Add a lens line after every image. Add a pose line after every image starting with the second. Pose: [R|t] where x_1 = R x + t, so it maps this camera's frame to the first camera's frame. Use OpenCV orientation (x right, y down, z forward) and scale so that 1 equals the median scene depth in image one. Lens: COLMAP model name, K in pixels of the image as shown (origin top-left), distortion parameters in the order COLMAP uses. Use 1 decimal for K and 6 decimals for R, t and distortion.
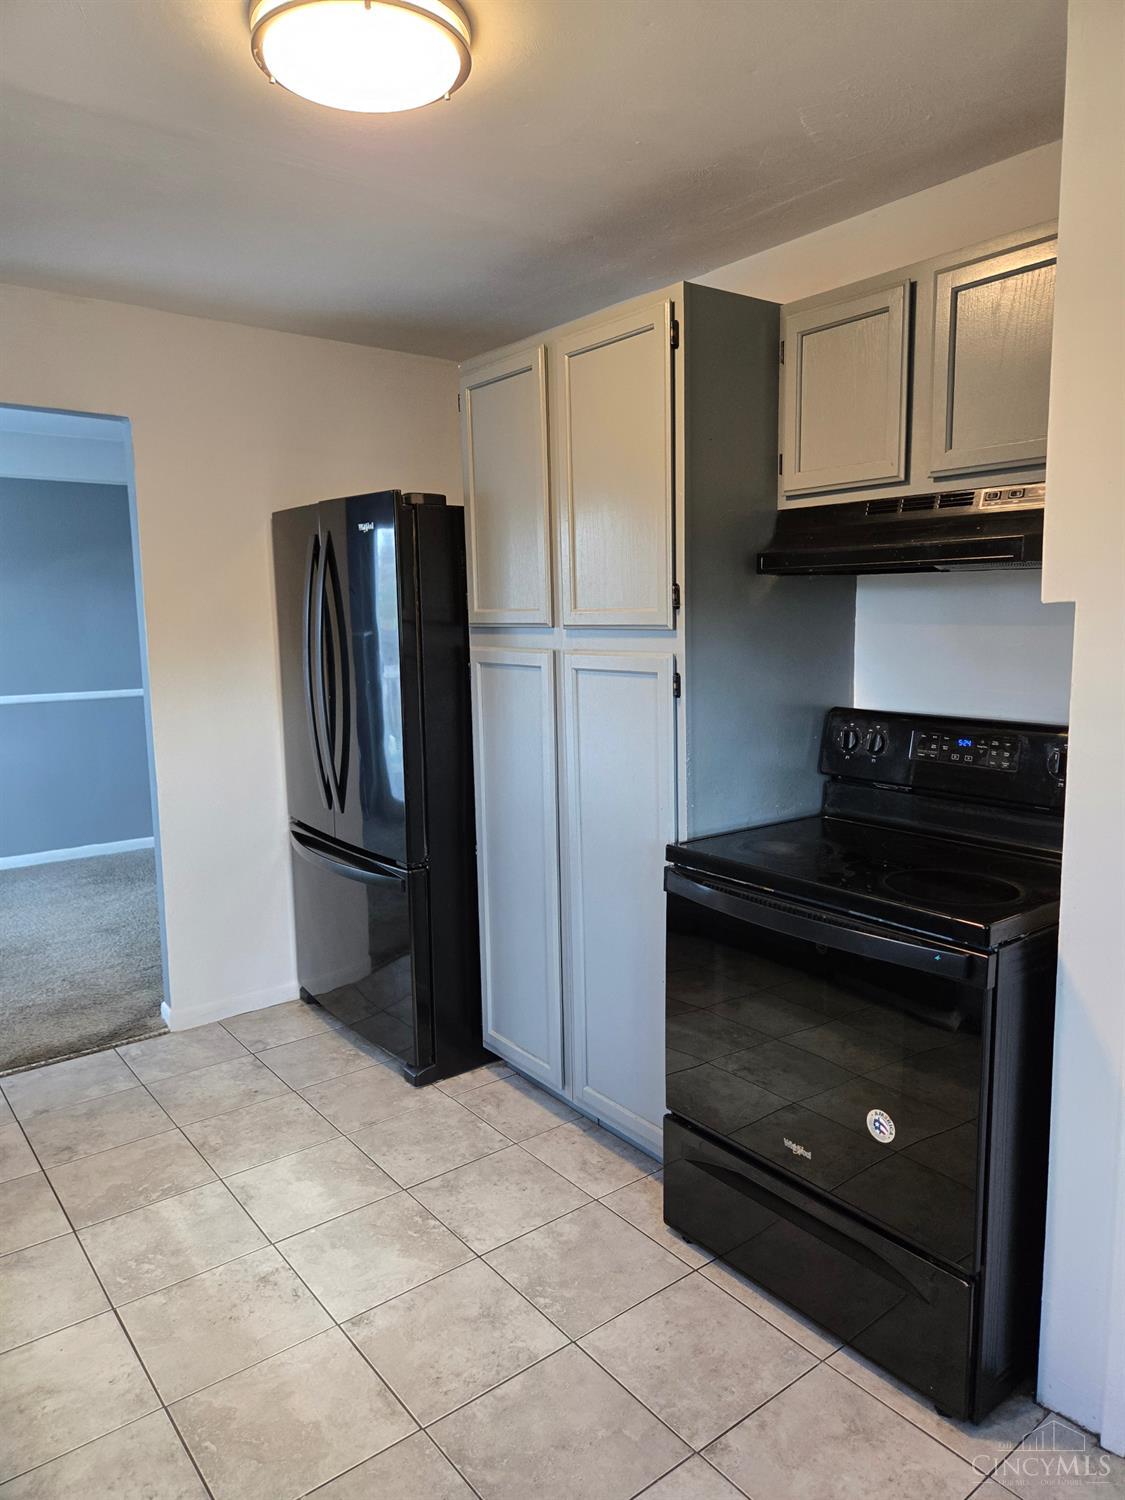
lens RADIAL K [[1006.3, 0, 577.8], [0, 1006.3, 742.5], [0, 0, 1]] dist [0.062072, -0.056241]
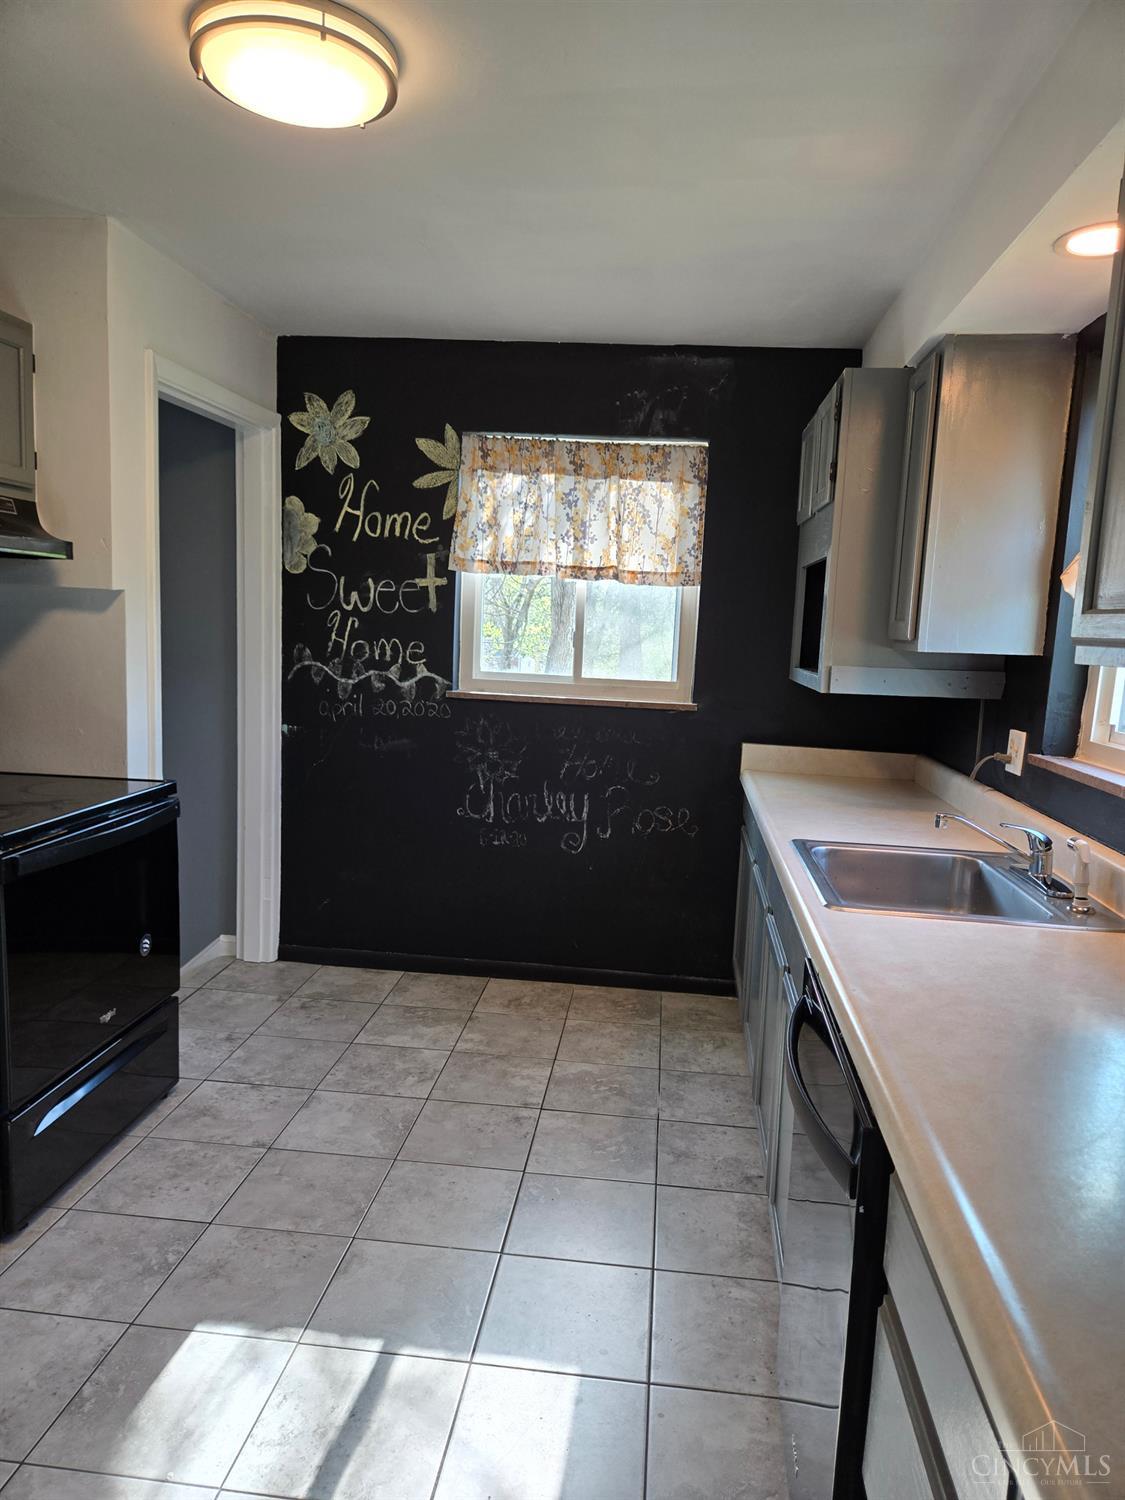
lens RADIAL K [[1006.3, 0, 571.0], [0, 1006.3, 764.5], [0, 0, 1]] dist [0.062072, -0.056241]
pose [[-0.709877, -0.117026, 0.694535, -0.899635], [0.060027, 0.972460, 0.225208, -0.135940], [-0.701763, 0.201561, -0.683302, 1.210354]]
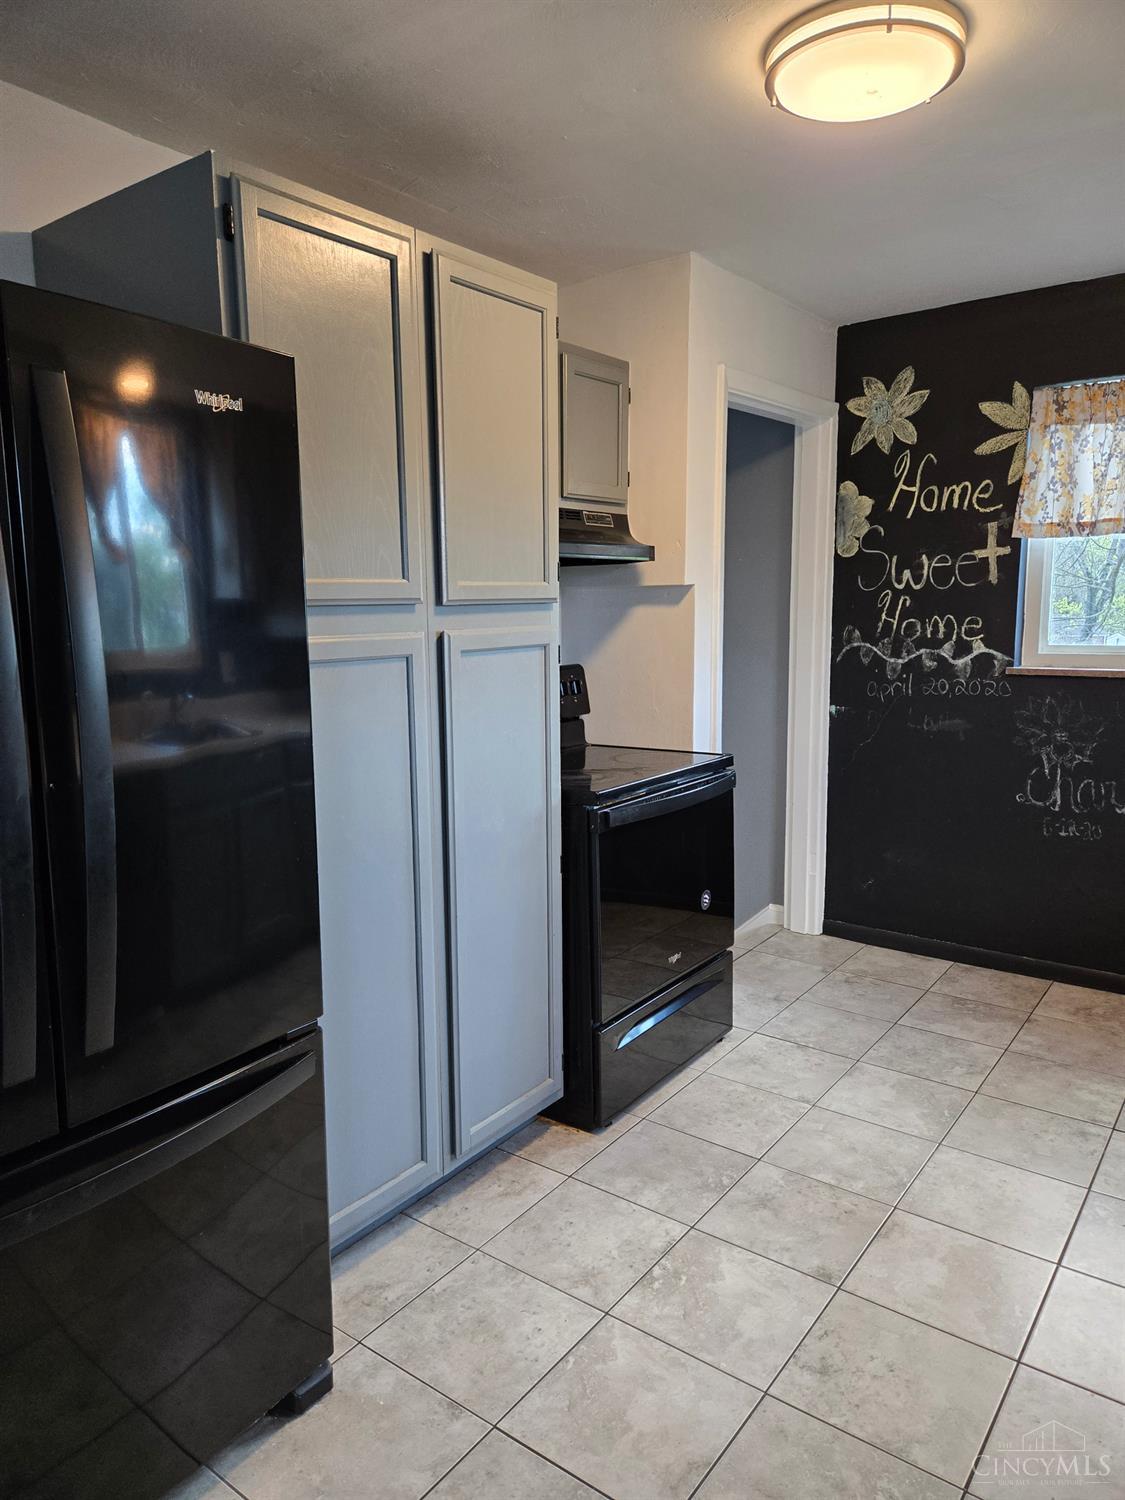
lens RADIAL K [[1006.3, 0, 554.6], [0, 1006.3, 753.9], [0, 0, 1]] dist [0.062072, -0.056241]
pose [[-0.245489, -0.128145, 0.960892, -0.939124], [0.150318, 0.974203, 0.168324, -0.131230], [-0.957674, 0.185761, -0.219894, 1.232364]]
